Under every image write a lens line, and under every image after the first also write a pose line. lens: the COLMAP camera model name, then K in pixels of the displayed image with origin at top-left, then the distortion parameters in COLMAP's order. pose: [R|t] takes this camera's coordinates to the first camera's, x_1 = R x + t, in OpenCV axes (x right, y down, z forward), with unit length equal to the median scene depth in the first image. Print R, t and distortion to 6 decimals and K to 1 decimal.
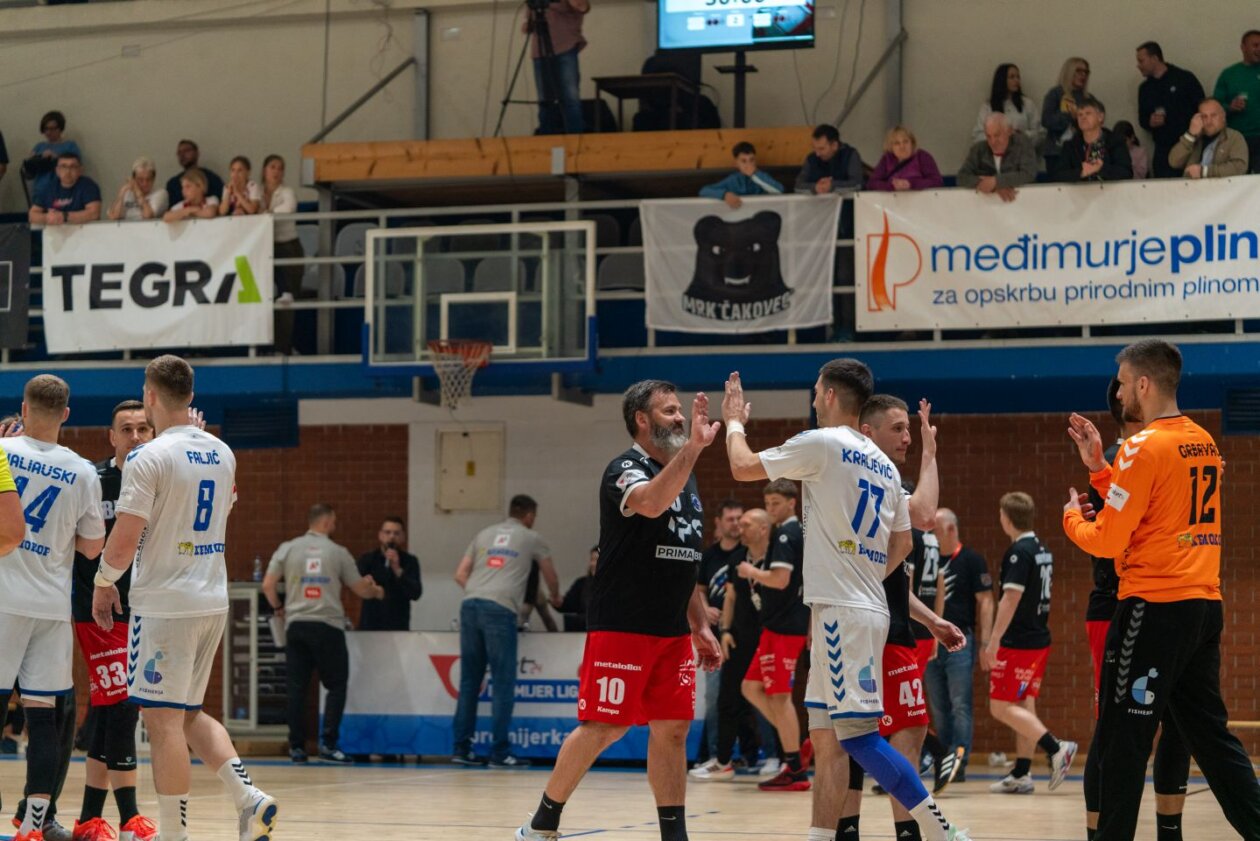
lens RADIAL K [[3260.6, 0, 630.0], [0, 3260.6, 420.5], [0, 0, 1]] dist [0.026271, -0.464878]
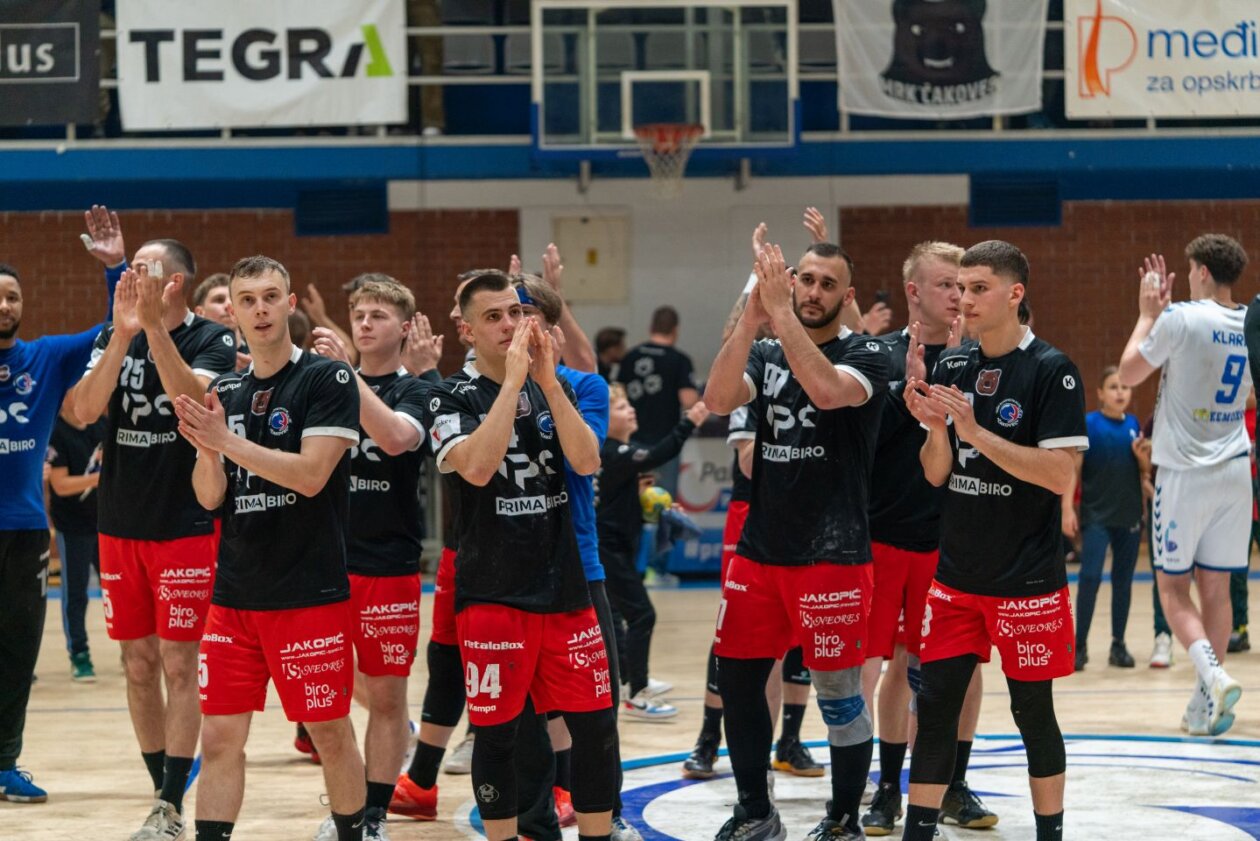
lens RADIAL K [[3248.7, 0, 630.0], [0, 3248.7, 420.5], [0, 0, 1]] dist [0.015612, -0.176221]
pose [[0.938706, -0.025386, 0.343784, -0.381392], [-0.004938, 0.996192, 0.087044, -0.020902], [-0.344684, -0.083406, 0.935006, 0.134115]]
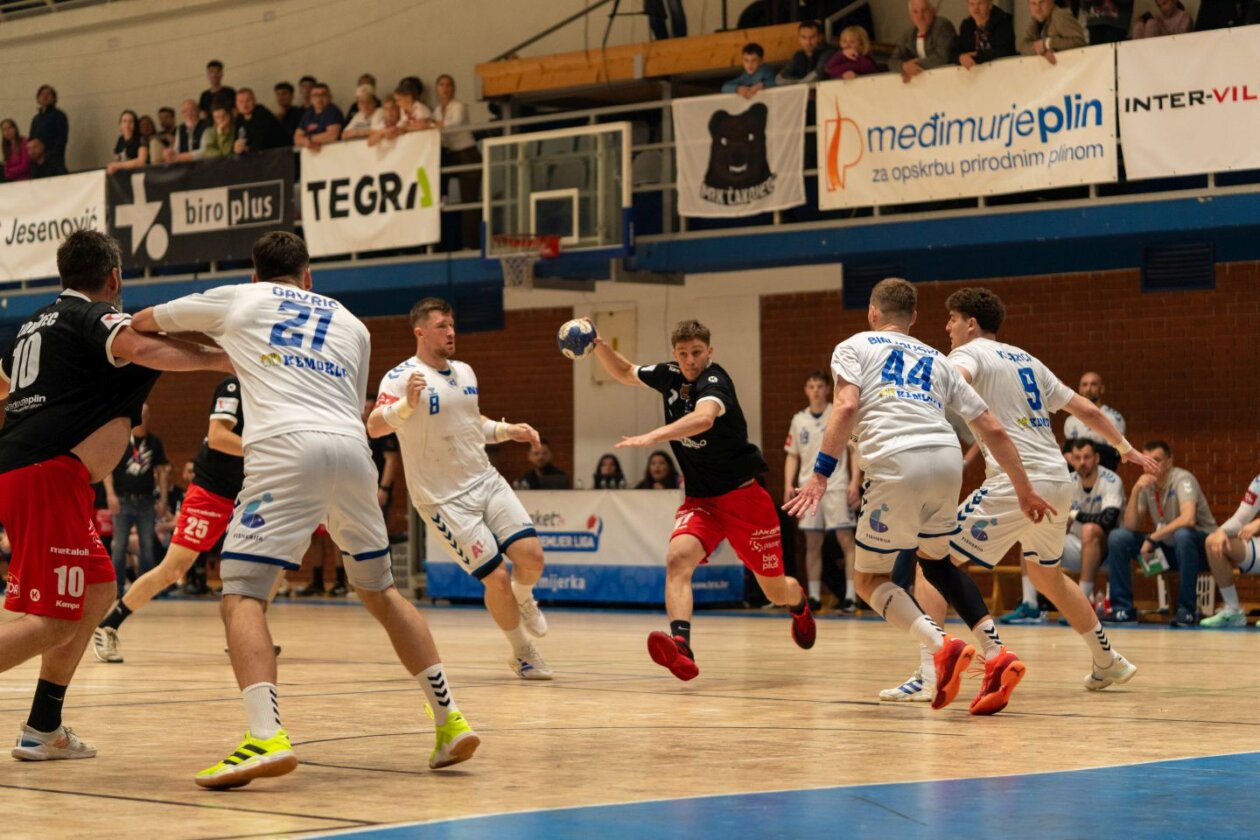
lens RADIAL K [[3530.1, 0, 630.0], [0, 3530.1, 420.0], [0, 0, 1]] dist [-0.010457, -0.107115]
pose [[0.877183, -0.021235, -0.479687, 0.569900], [0.042479, 0.998536, 0.033475, 0.000347], [0.478274, -0.049741, 0.876801, -0.064566]]
